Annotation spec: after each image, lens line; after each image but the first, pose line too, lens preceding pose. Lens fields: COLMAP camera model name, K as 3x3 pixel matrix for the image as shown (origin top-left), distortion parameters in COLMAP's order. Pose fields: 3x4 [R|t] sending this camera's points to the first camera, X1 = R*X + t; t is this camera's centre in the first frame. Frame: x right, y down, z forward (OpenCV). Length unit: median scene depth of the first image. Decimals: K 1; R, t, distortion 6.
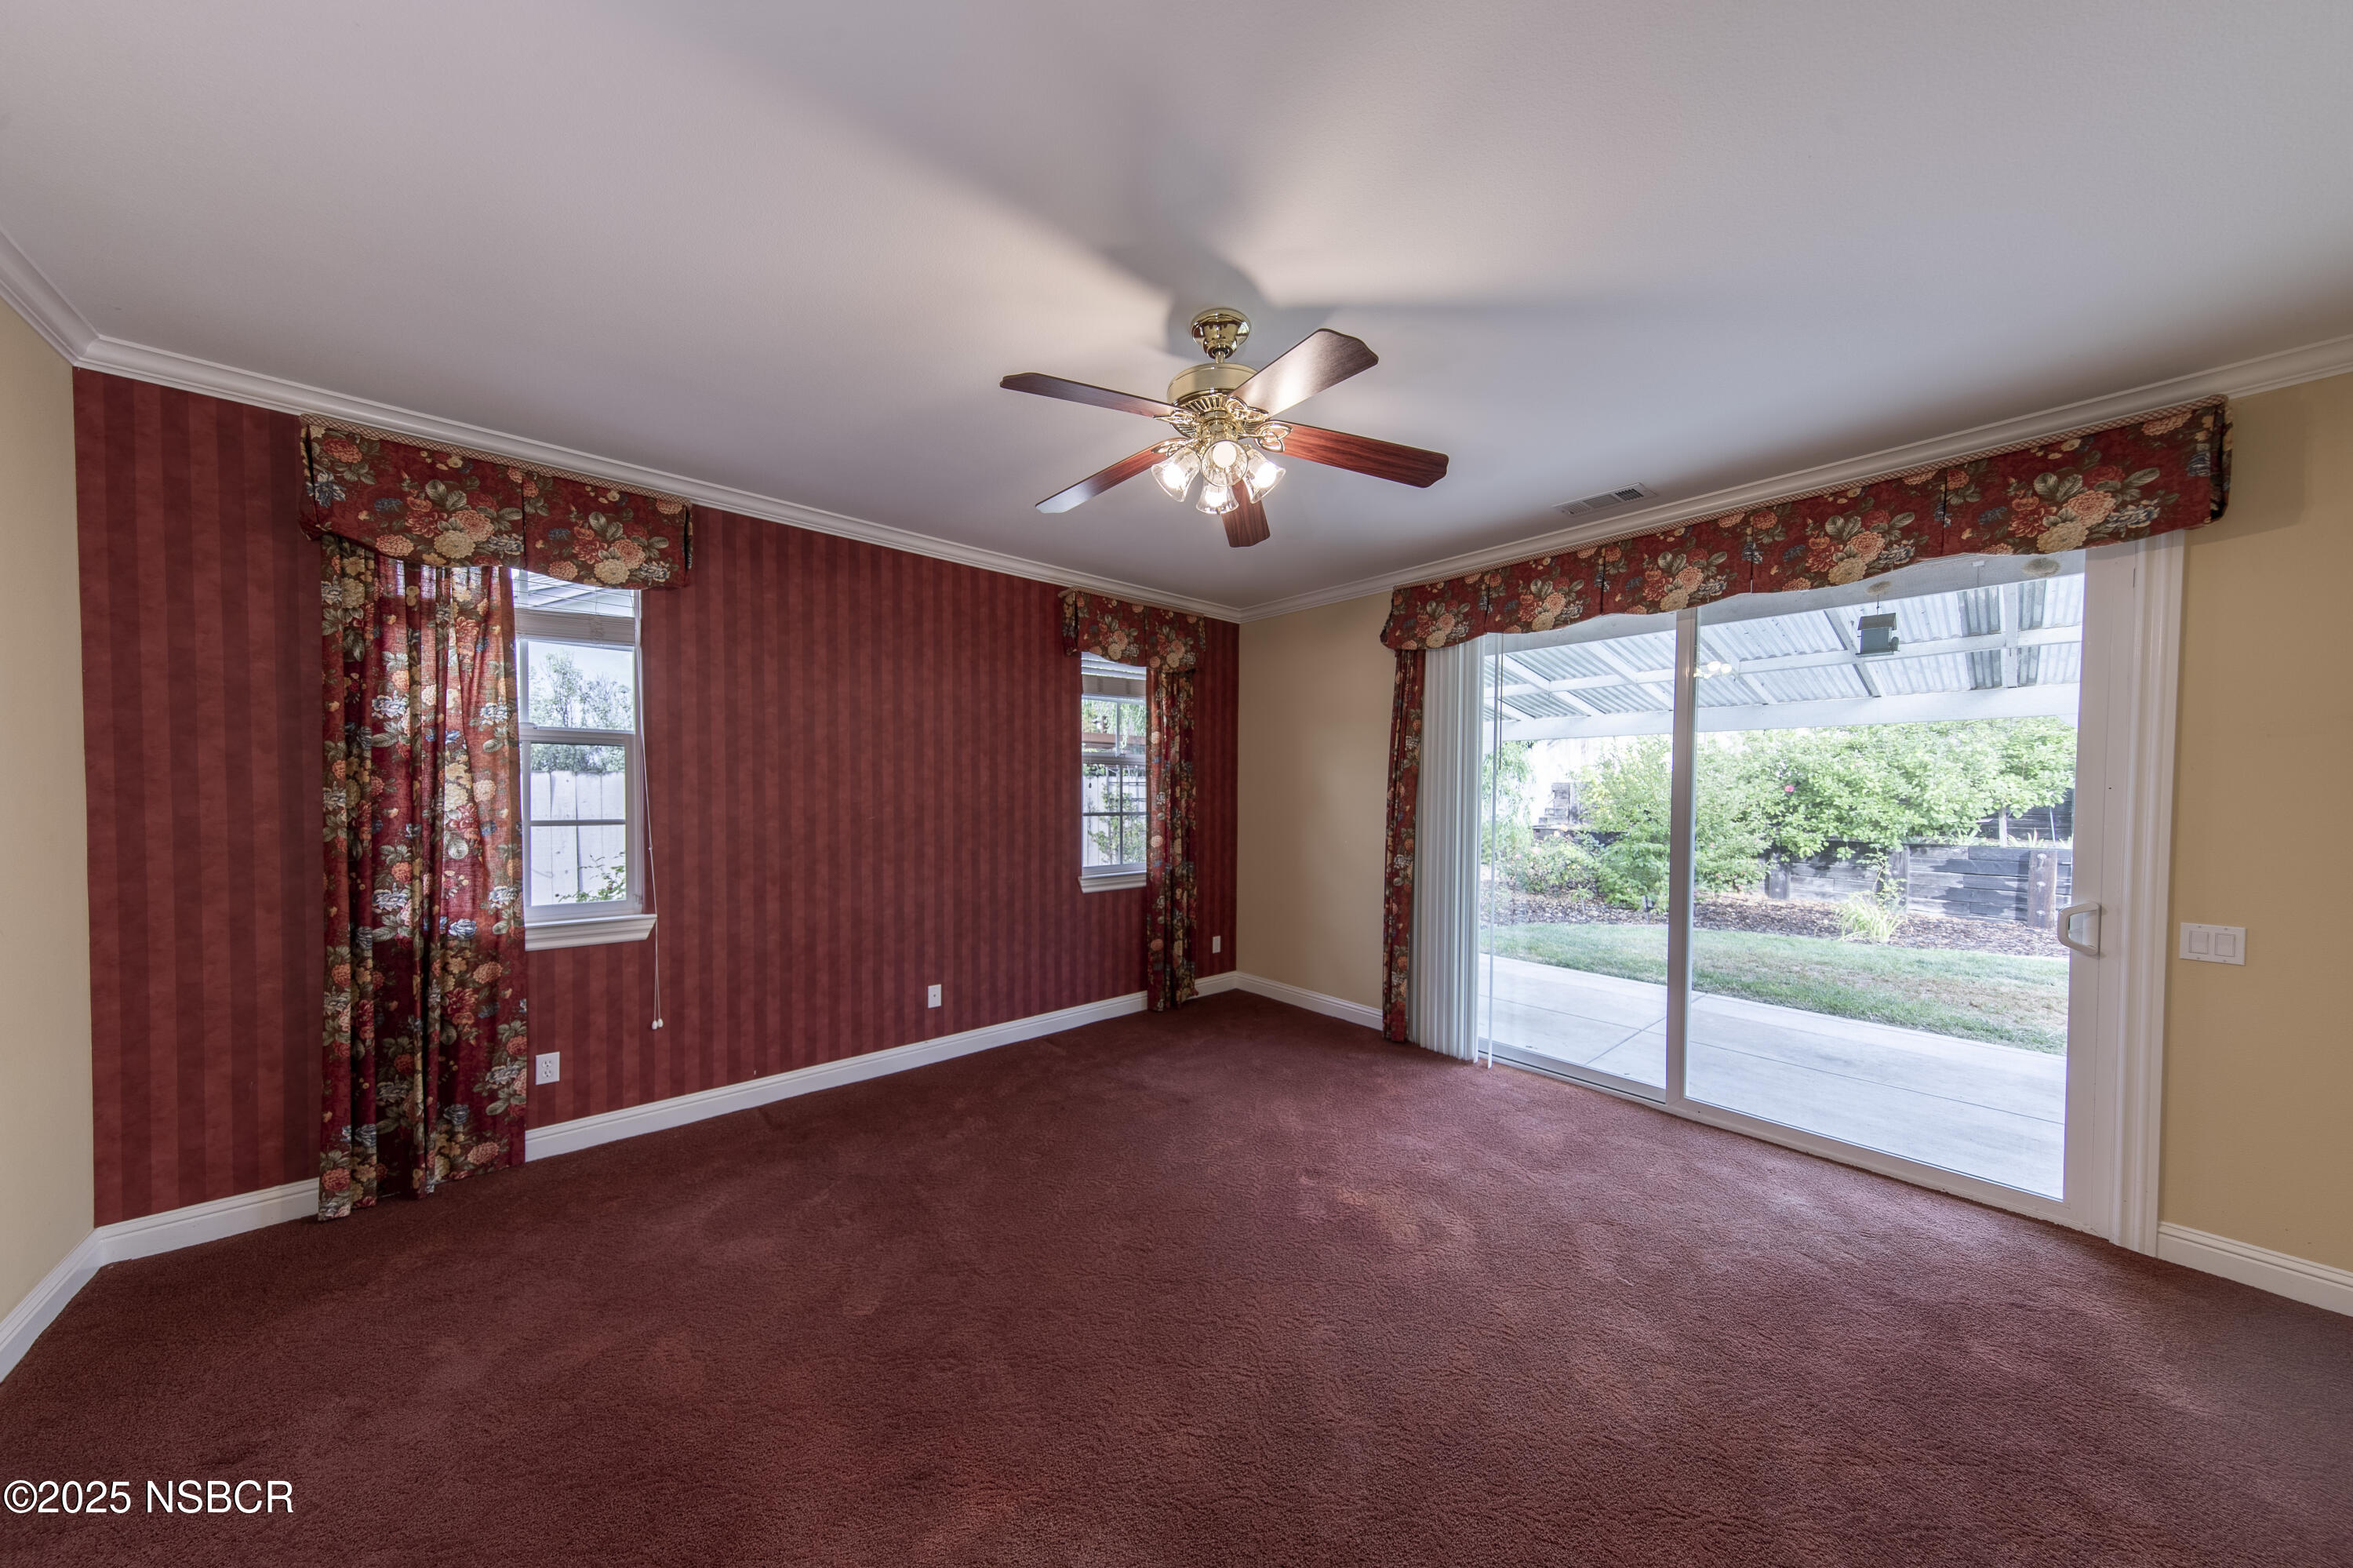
lens RADIAL K [[747.3, 0, 1165.6], [0, 747.3, 806.9], [0, 0, 1]] dist [0.008587, -0.001560]
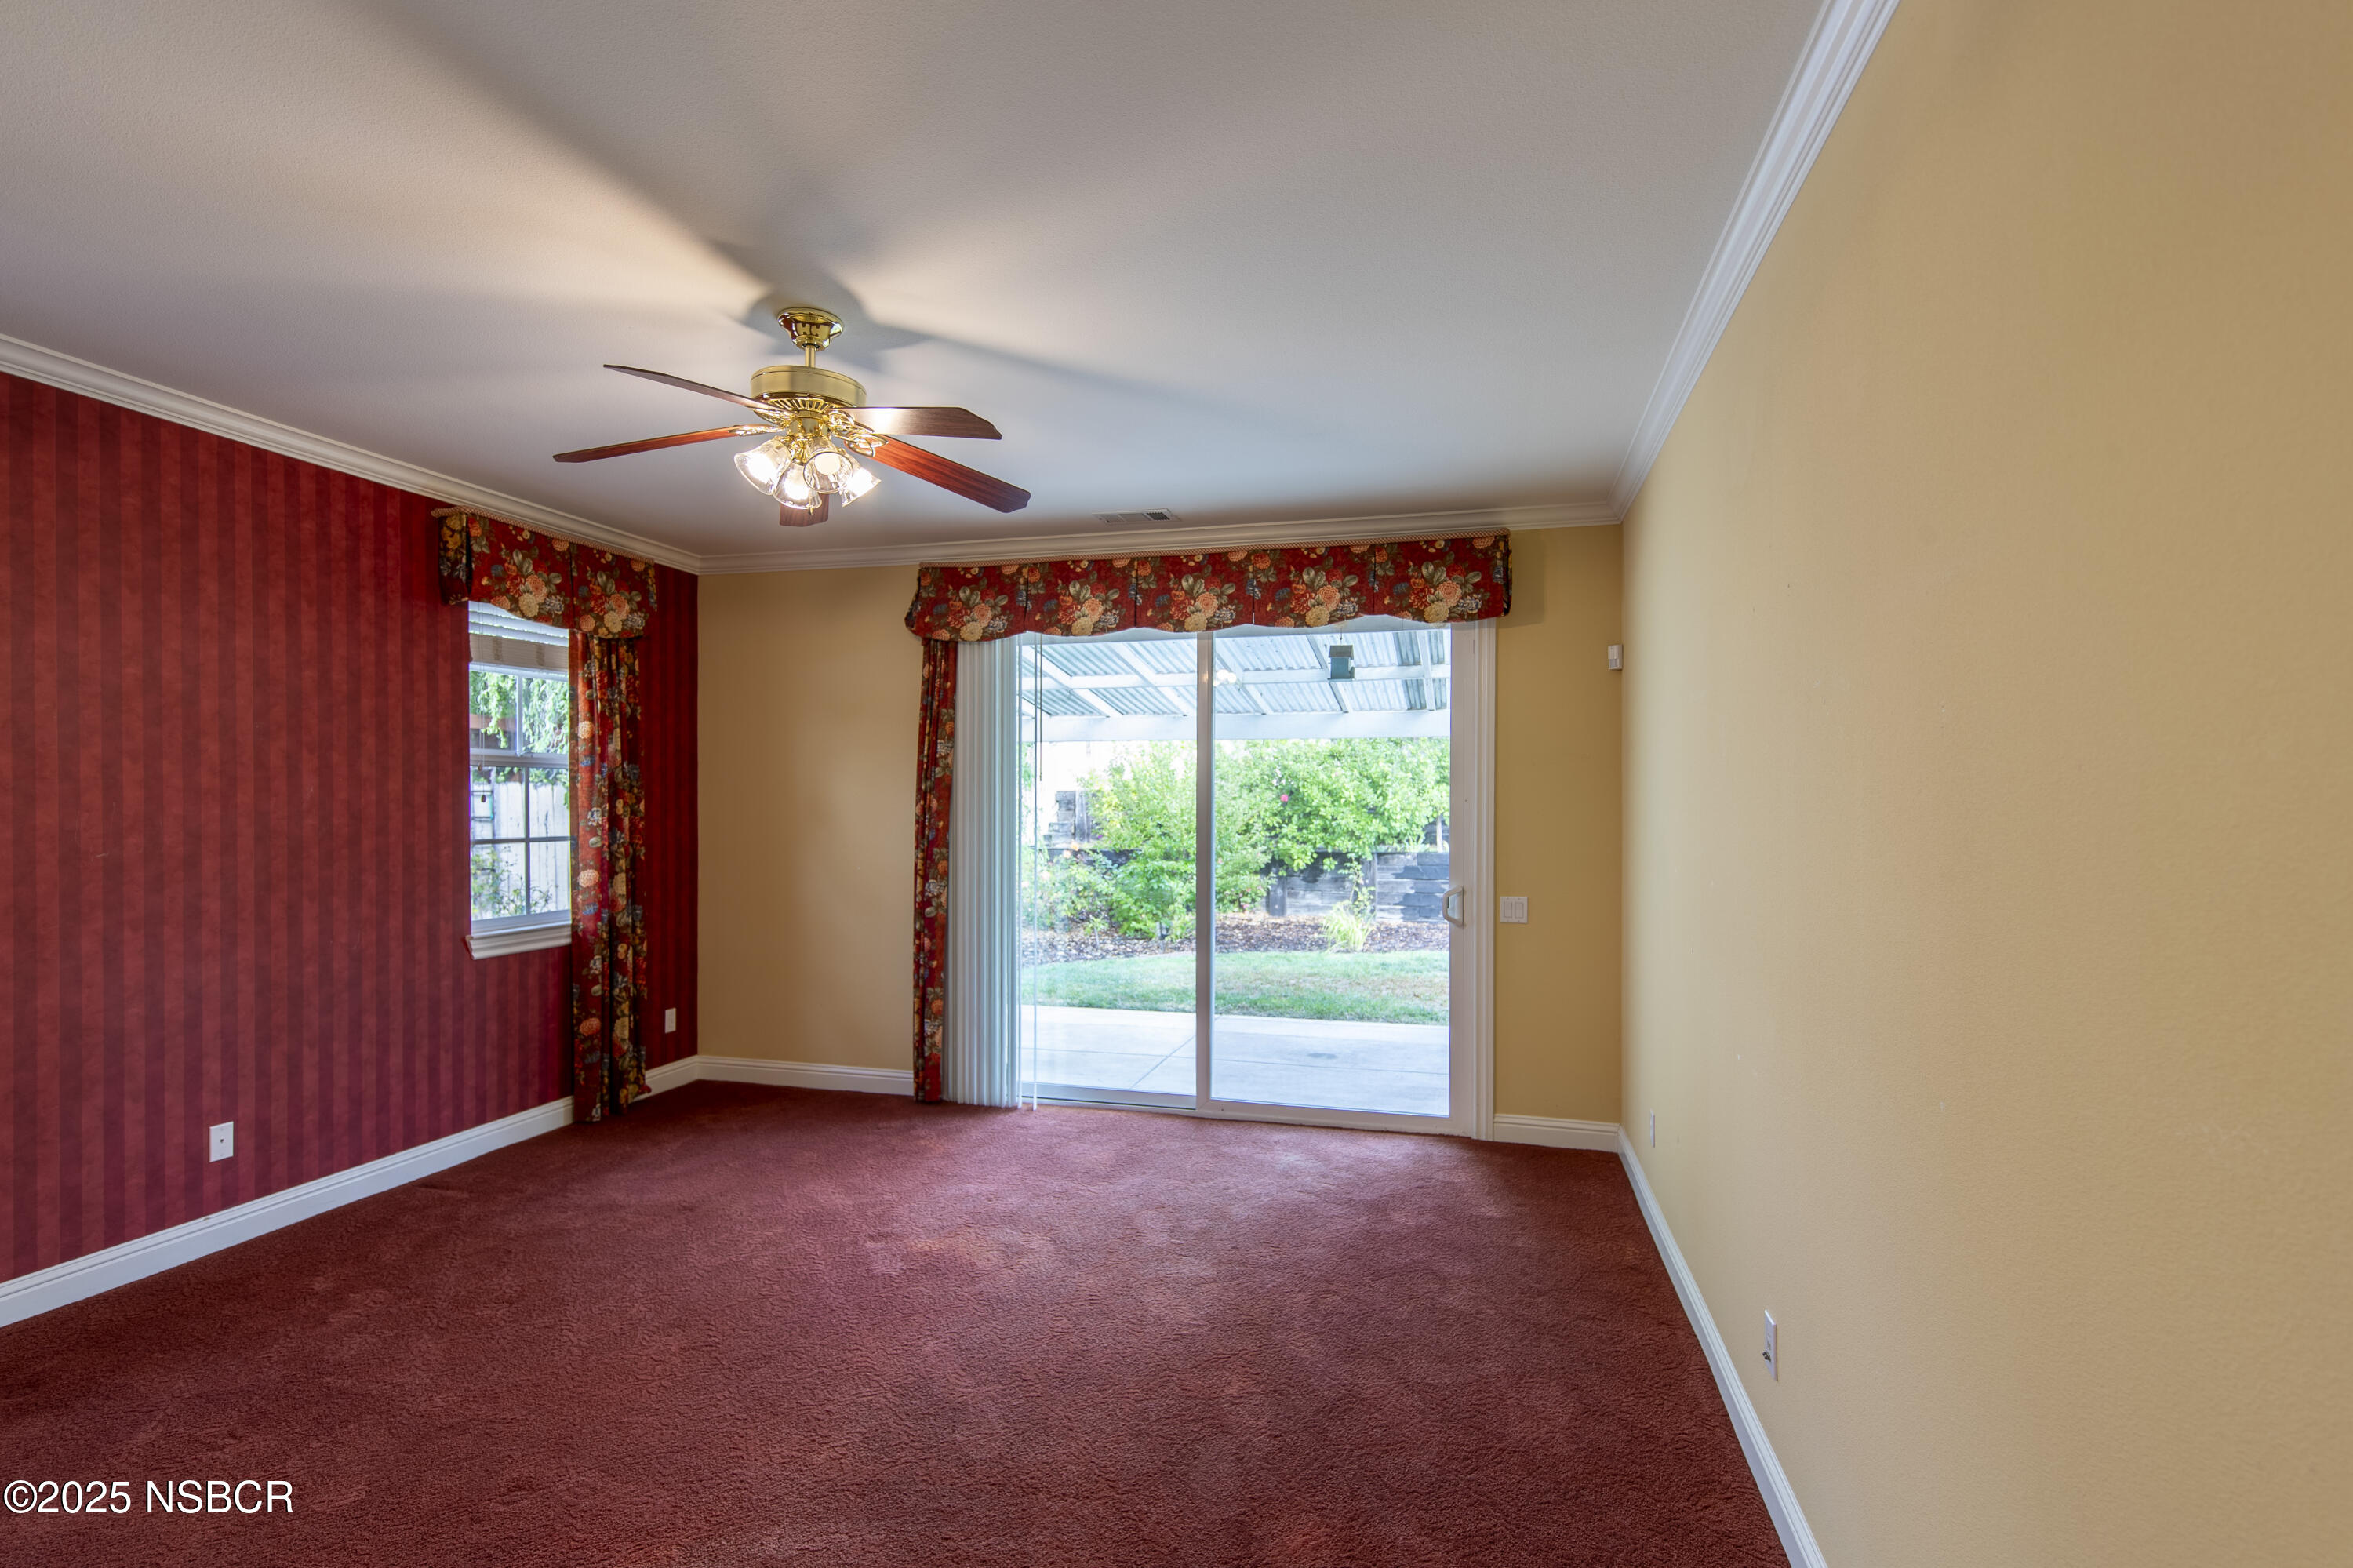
lens RADIAL K [[1099.1, 0, 1180.8], [0, 1099.1, 801.3], [0, 0, 1]] dist [-0.005804, -0.000376]
pose [[0.826230, -0.004579, 0.563314, -0.062113], [0.016691, 0.999727, -0.016354, 0.000096], [-0.563086, 0.022914, 0.826081, -0.075801]]
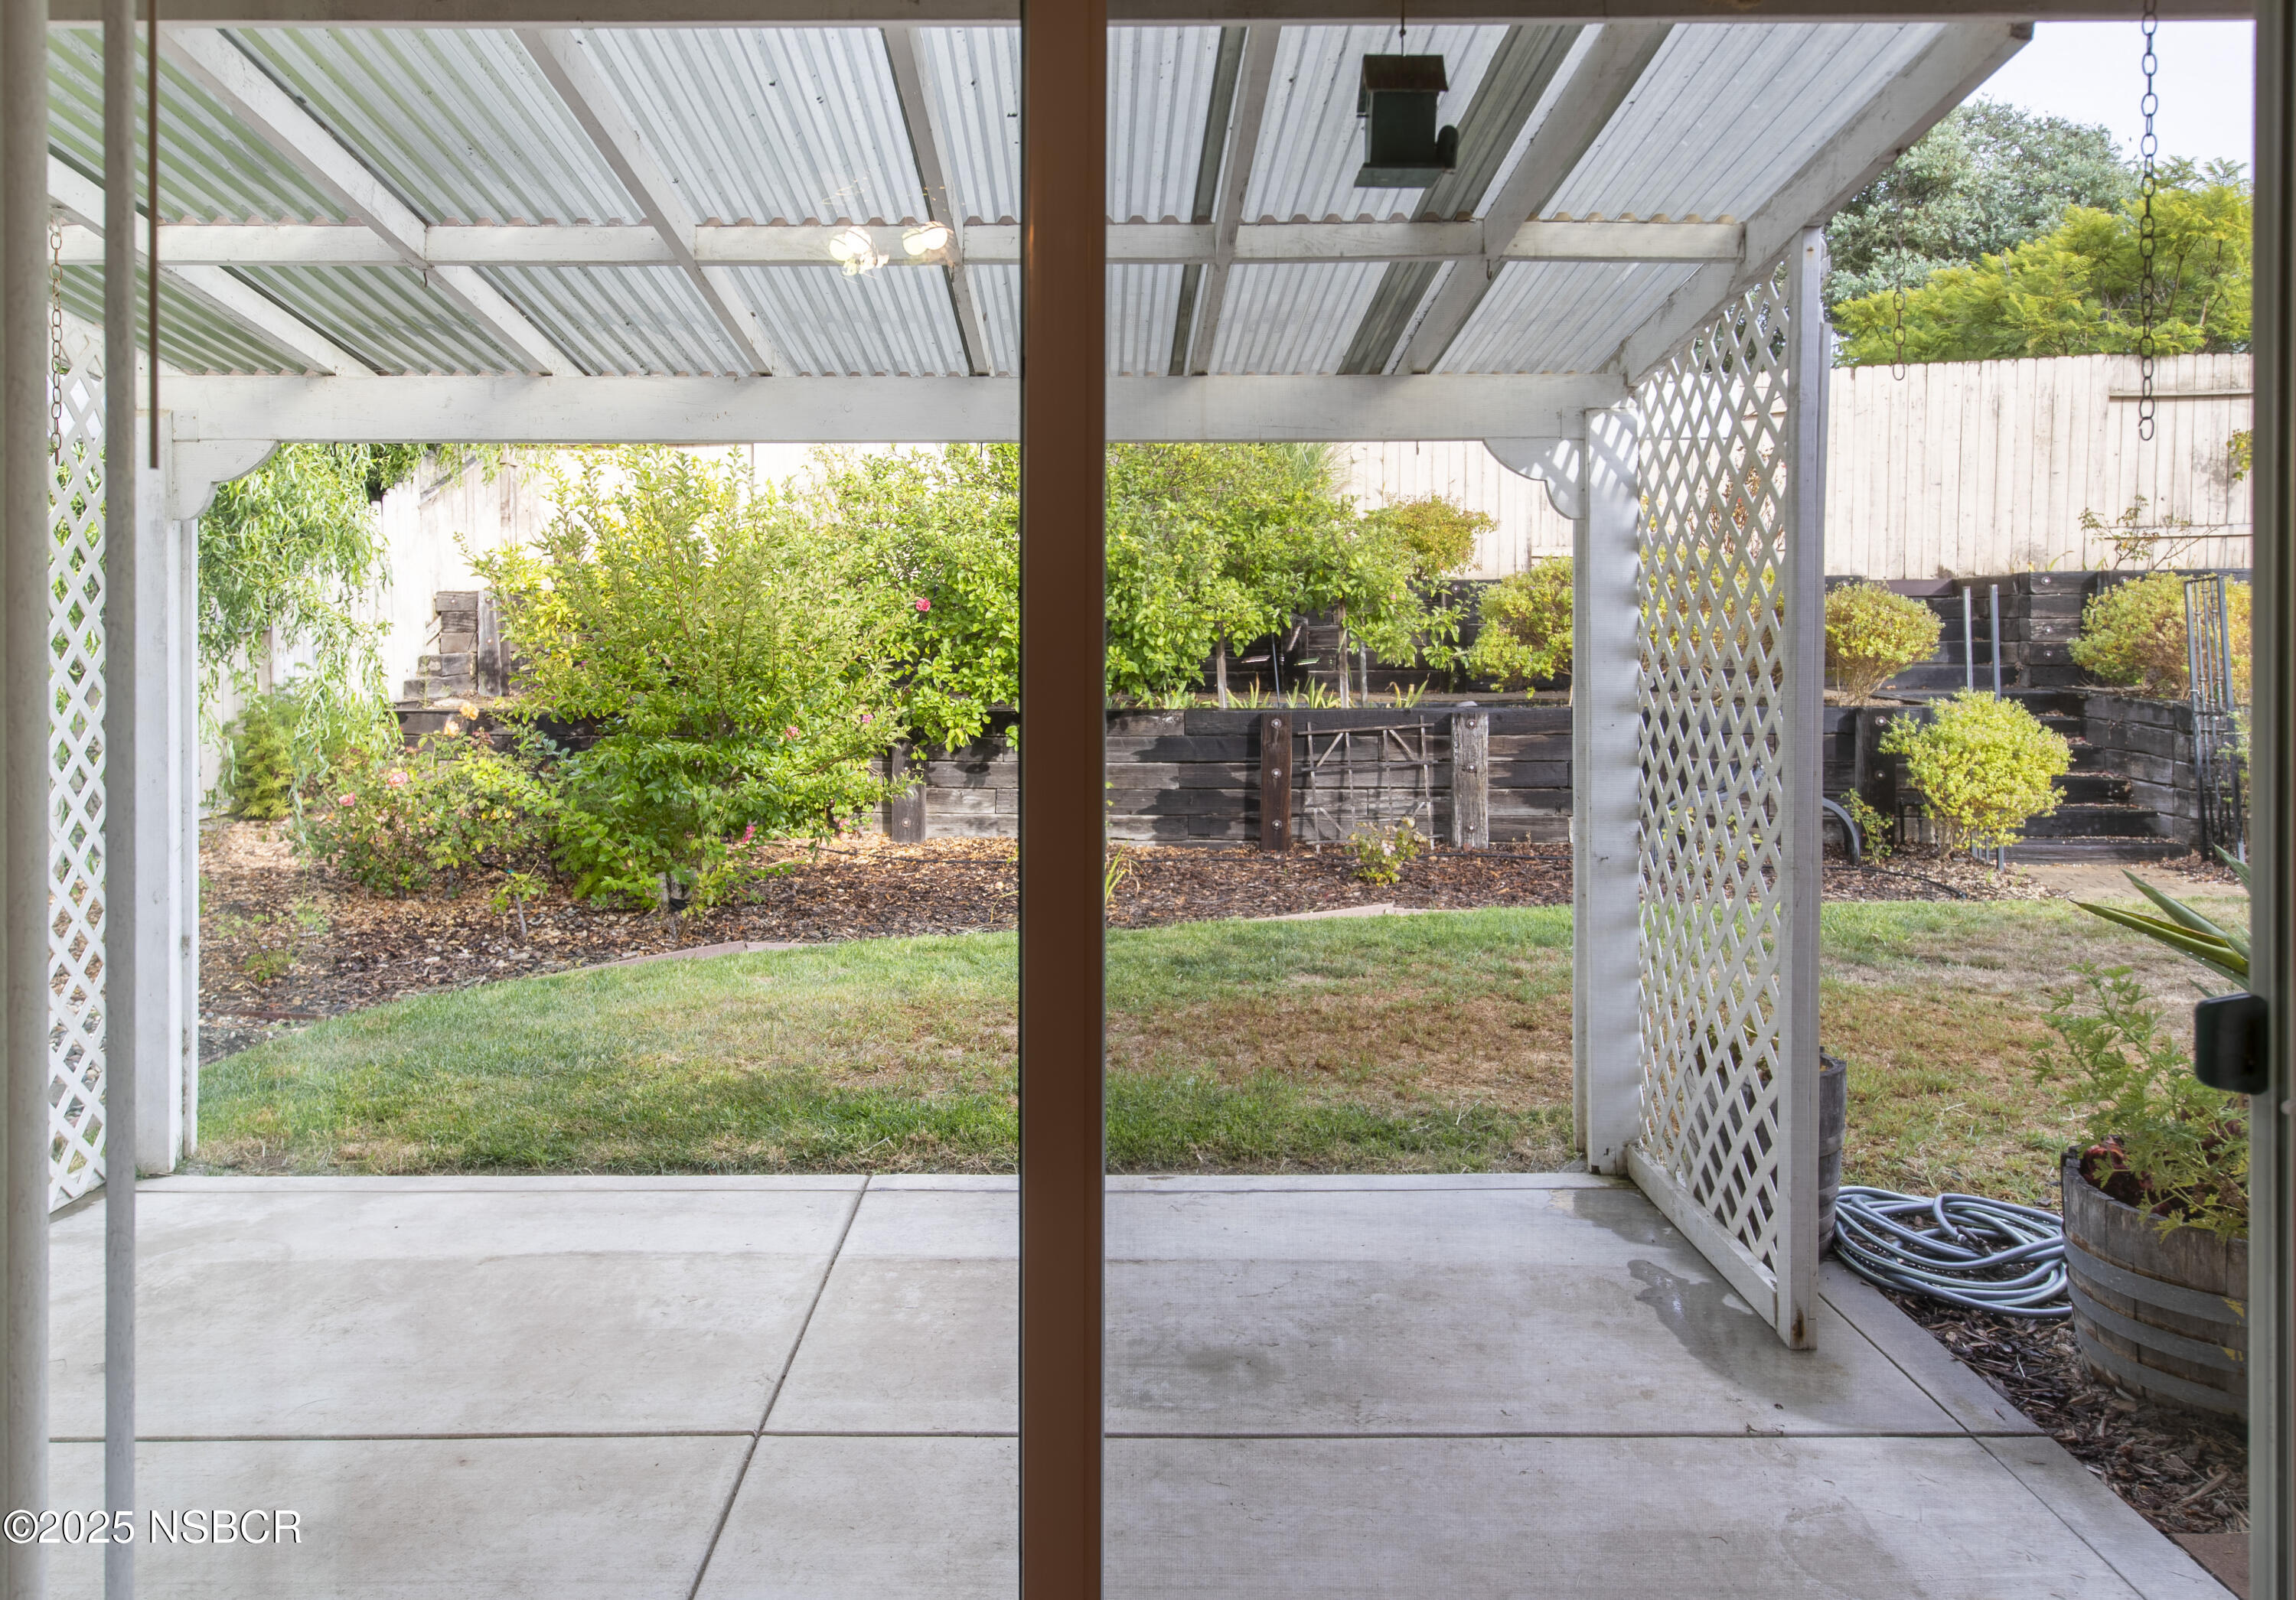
lens RADIAL K [[1747.2, 0, 1185.0], [0, 1747.2, 624.4], [0, 0, 1]] dist [-0.002992, -0.000686]
pose [[0.635346, -0.009650, 0.772168, 0.107954], [0.022029, 0.999741, -0.005632, -0.002515], [-0.771914, 0.020588, 0.635394, 0.212596]]
